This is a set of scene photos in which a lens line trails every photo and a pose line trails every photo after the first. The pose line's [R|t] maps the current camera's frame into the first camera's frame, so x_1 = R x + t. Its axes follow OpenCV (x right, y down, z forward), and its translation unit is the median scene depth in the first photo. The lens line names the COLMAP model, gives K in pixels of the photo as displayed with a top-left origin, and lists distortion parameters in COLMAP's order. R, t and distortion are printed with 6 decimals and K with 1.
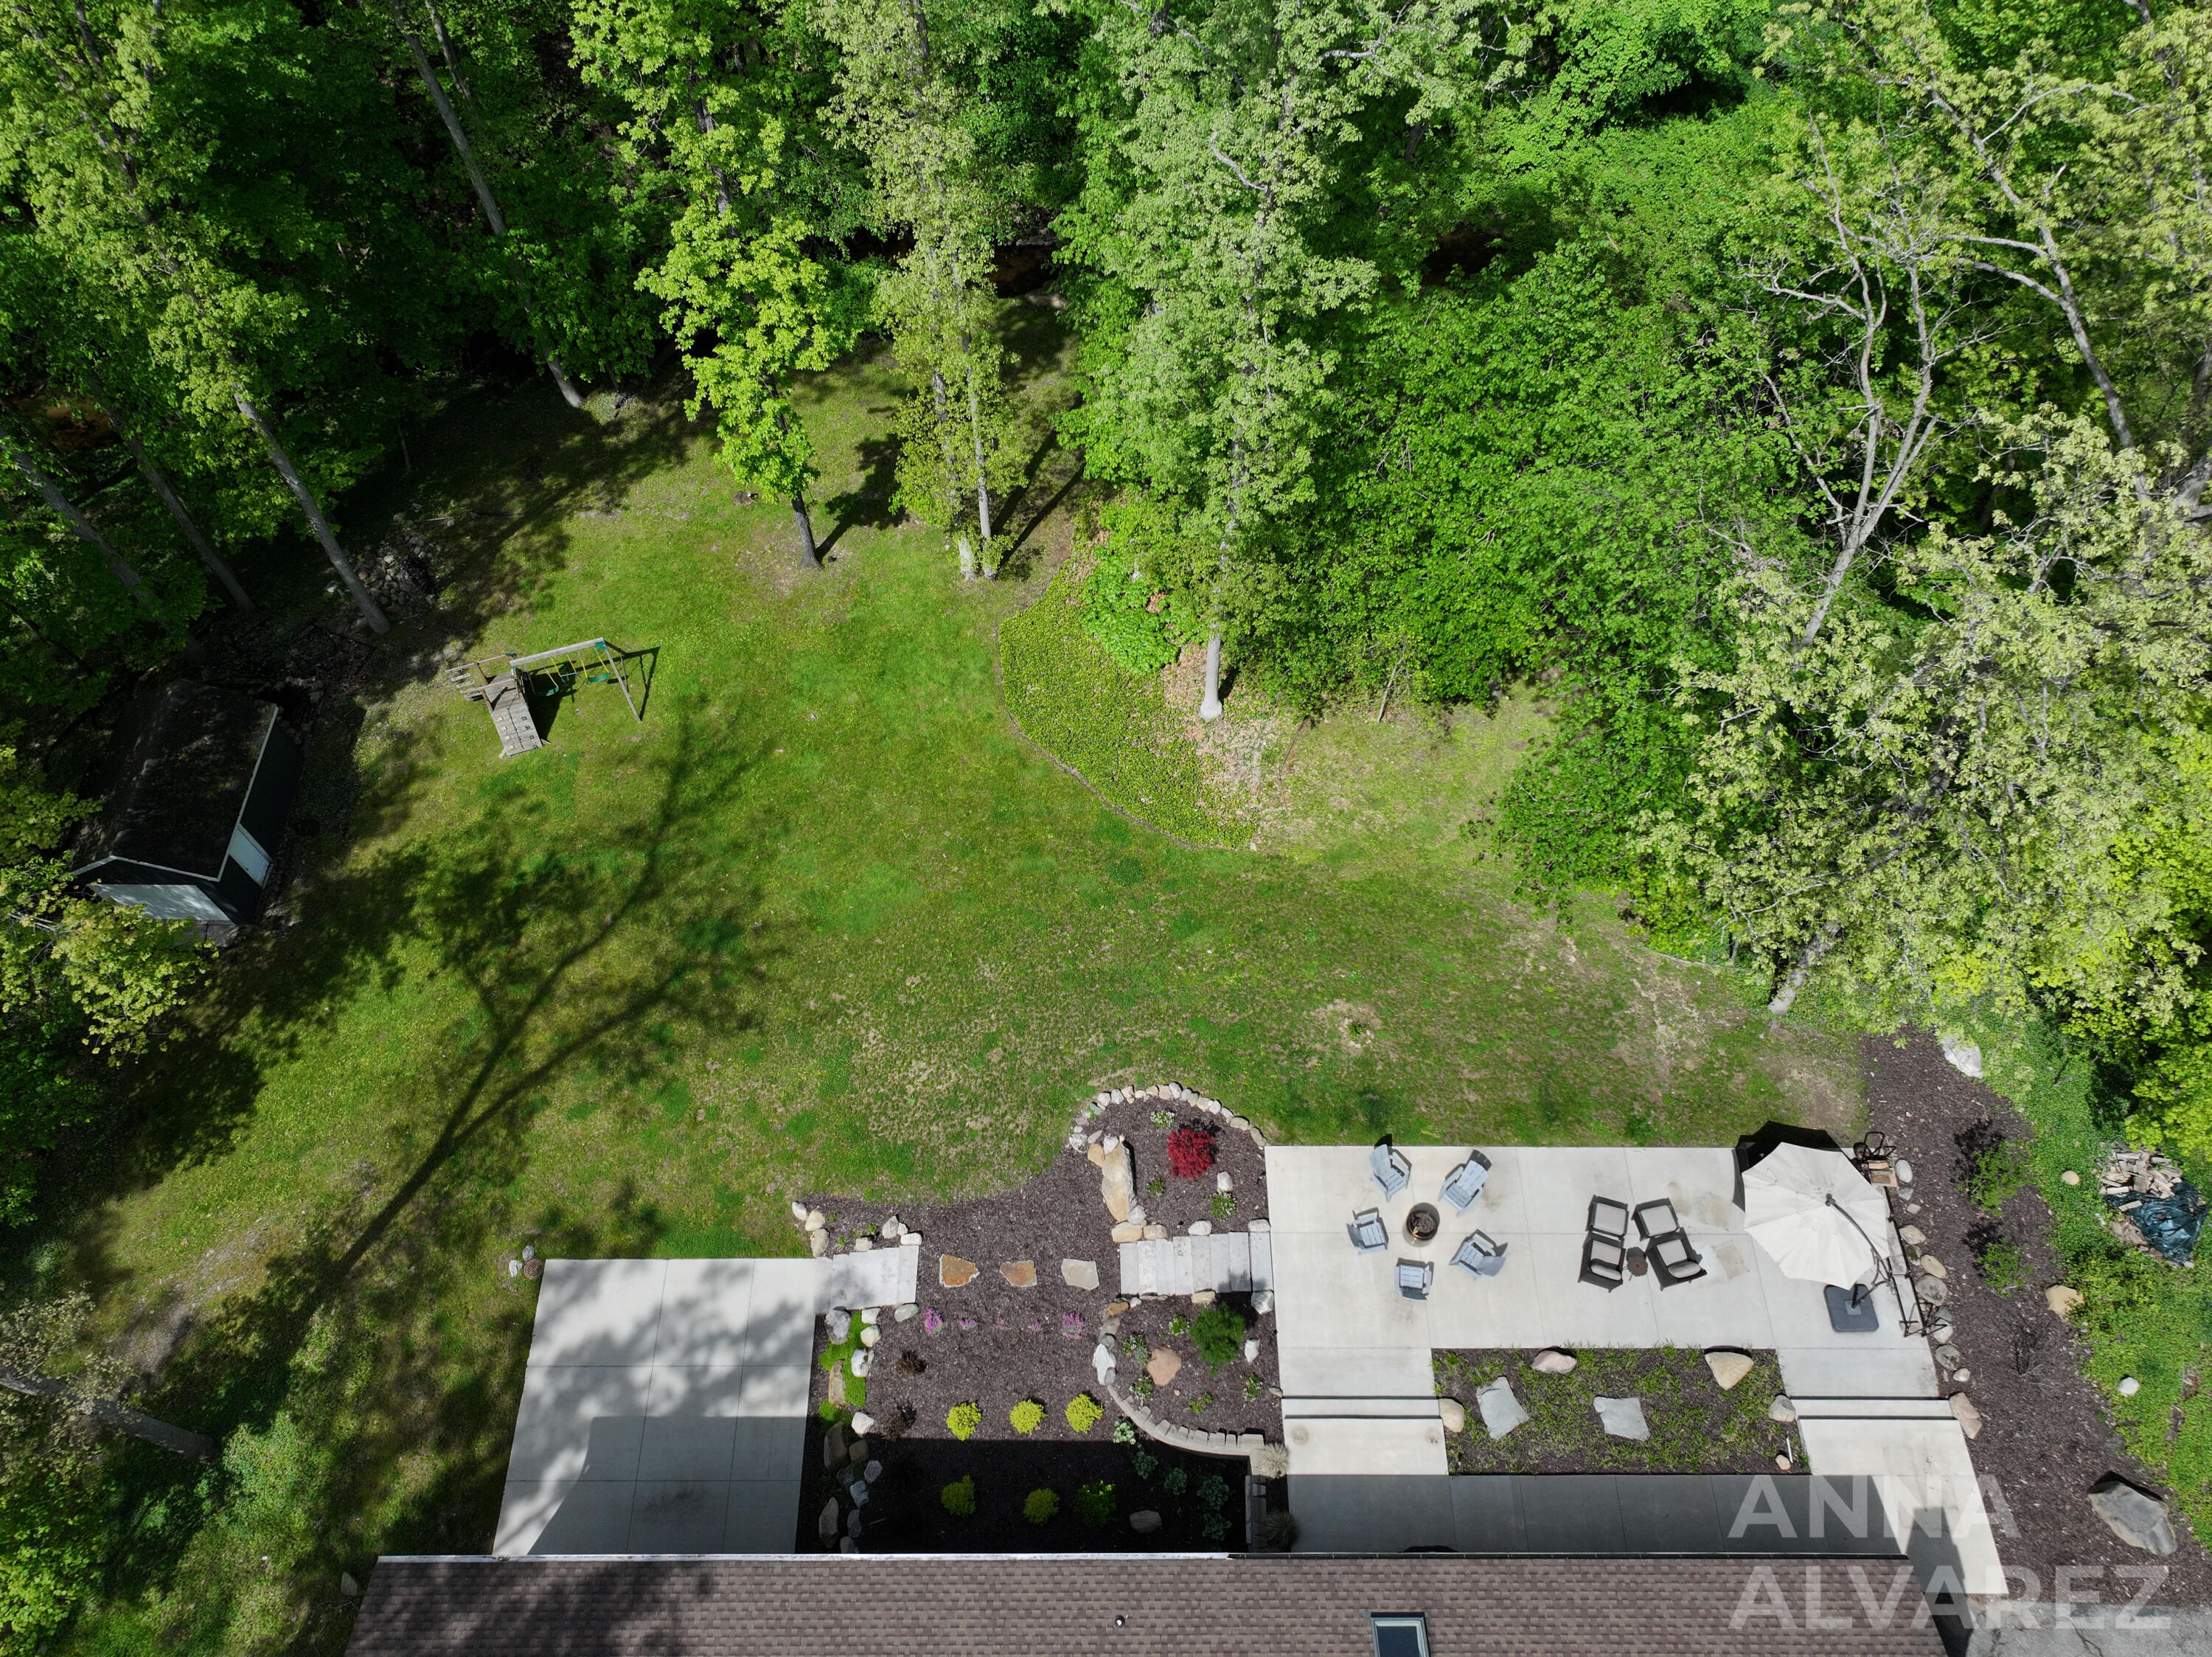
lens RADIAL K [[1523.1, 0, 1104.7], [0, 1523.1, 831.3], [0, 0, 1]] dist [0.001272, 0.006442]
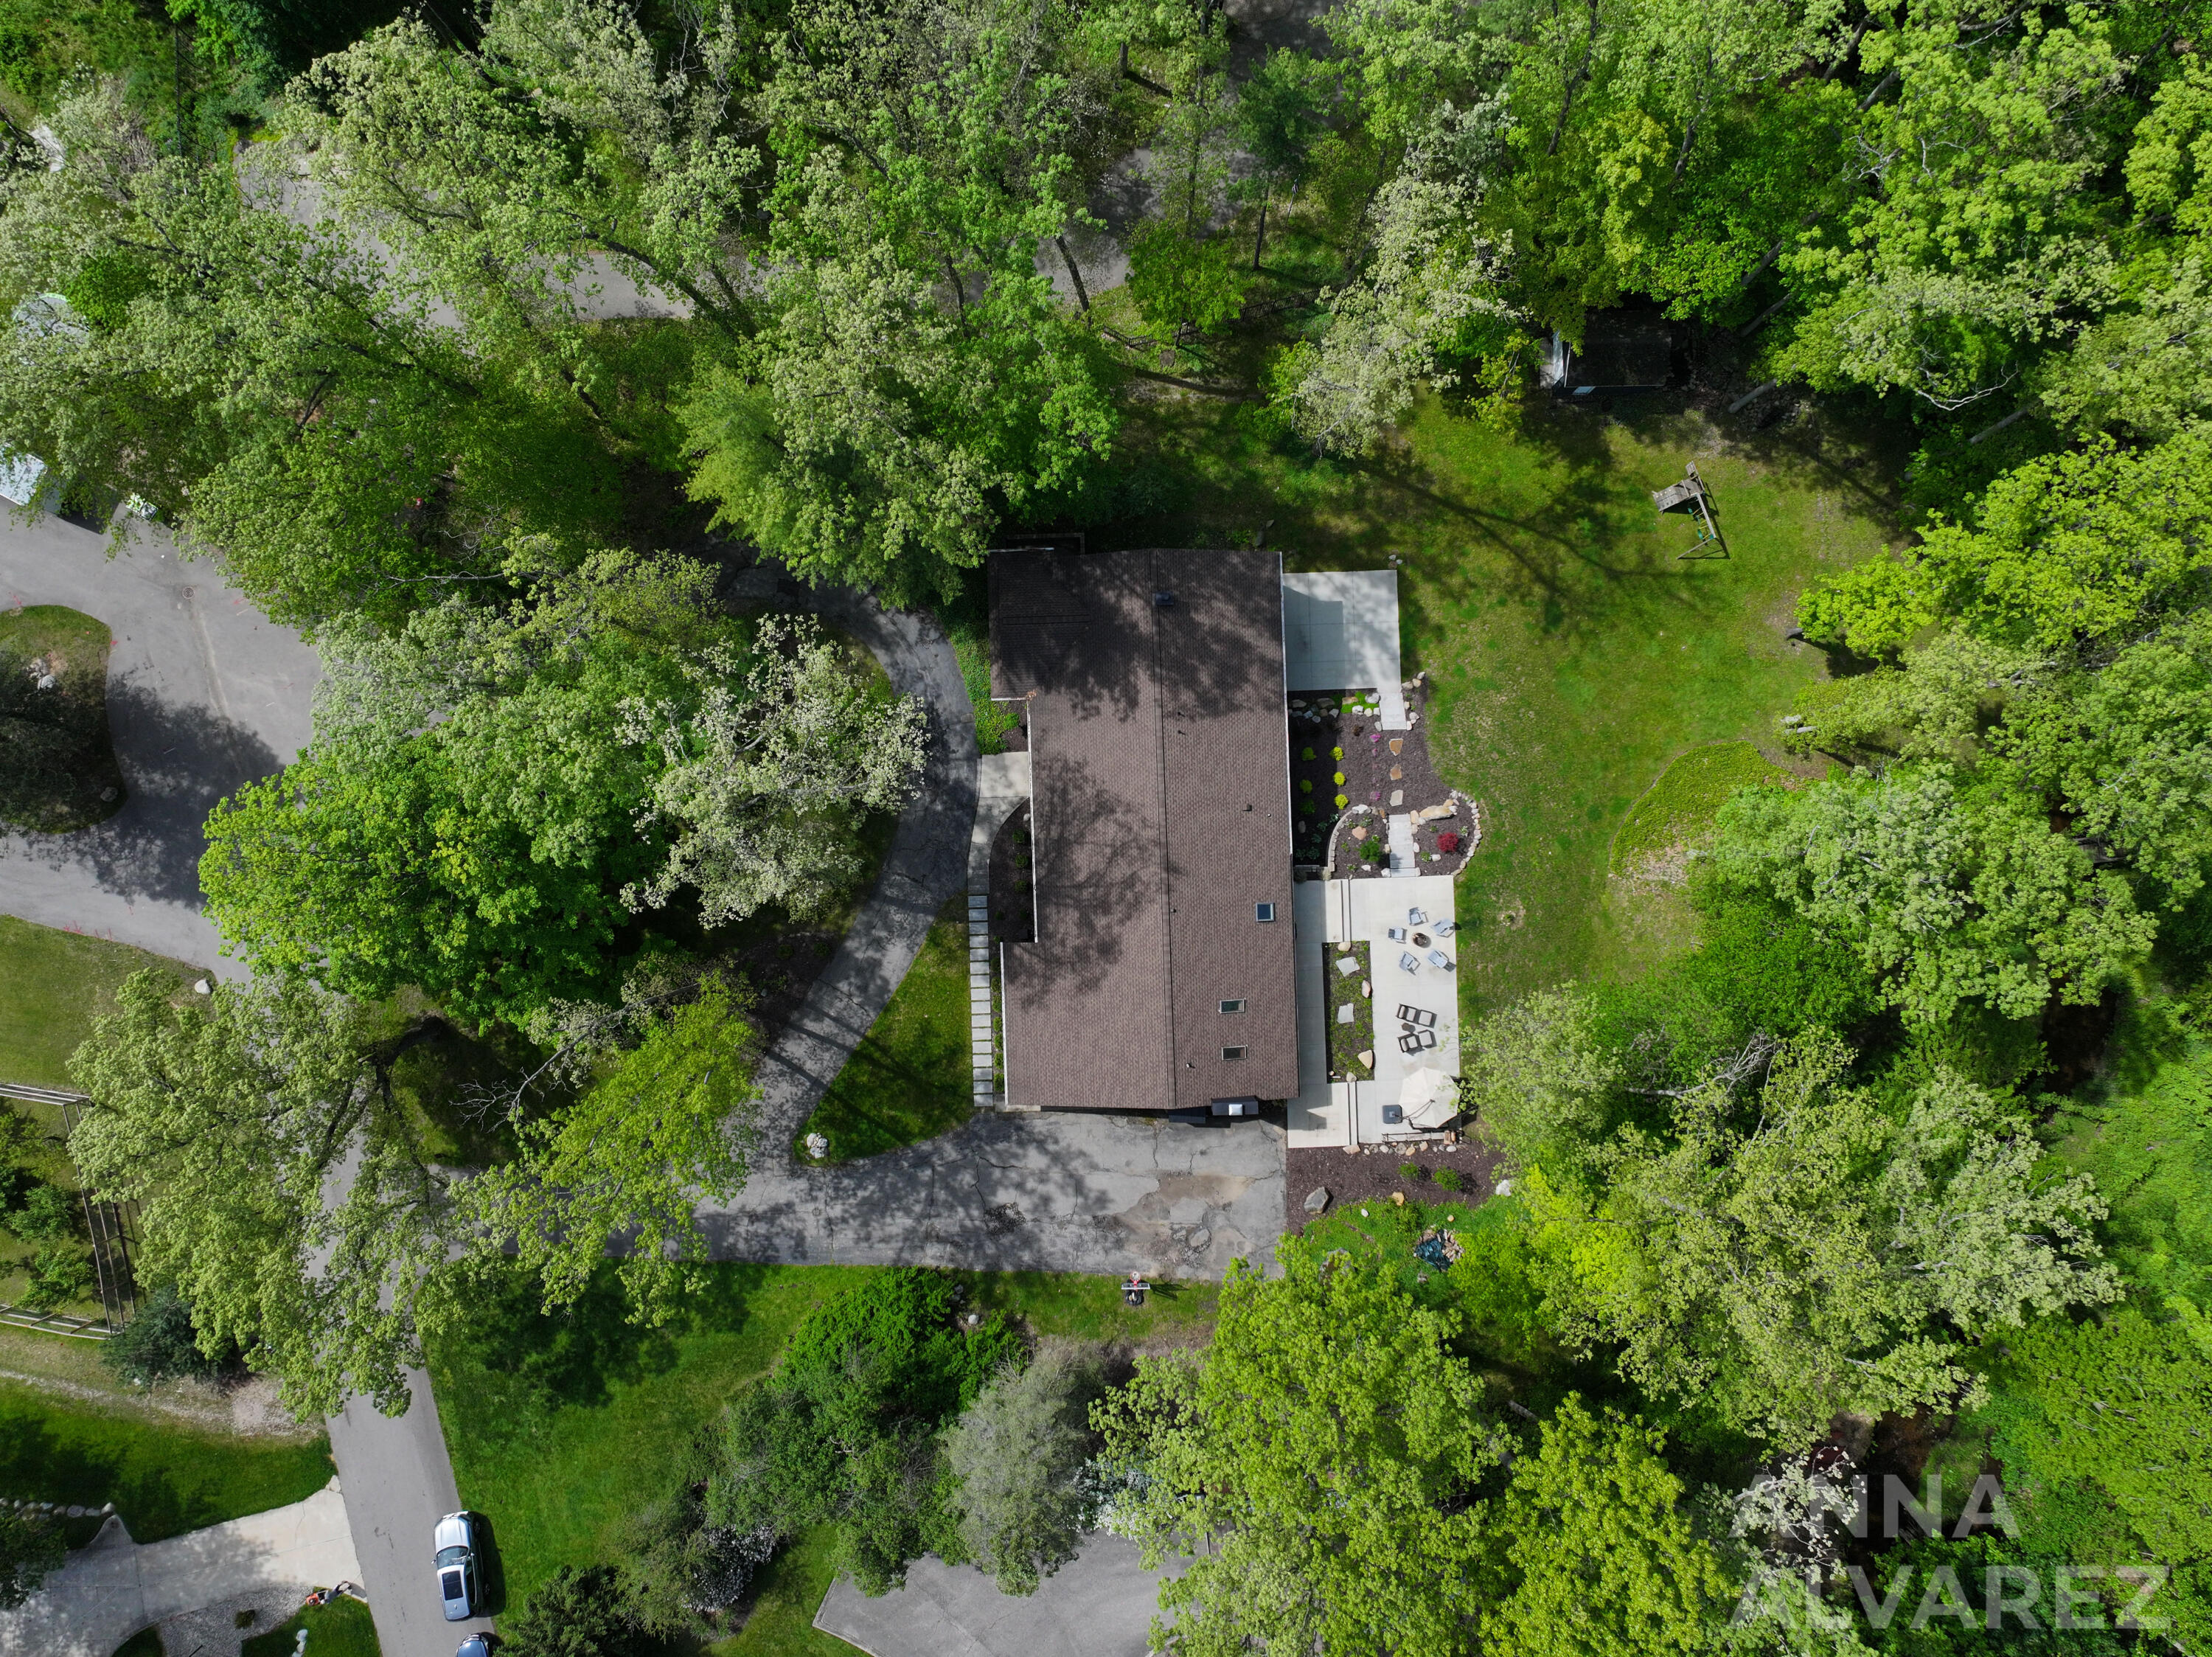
lens RADIAL K [[1523.1, 0, 1108.3], [0, 1523.1, 824.2], [0, 0, 1]] dist [0.001272, 0.006442]
pose [[0.028450, 0.998696, -0.042379, 0.115698], [-0.847450, 0.046581, 0.528827, -0.597662], [0.530112, 0.020869, 0.847671, -1.284164]]
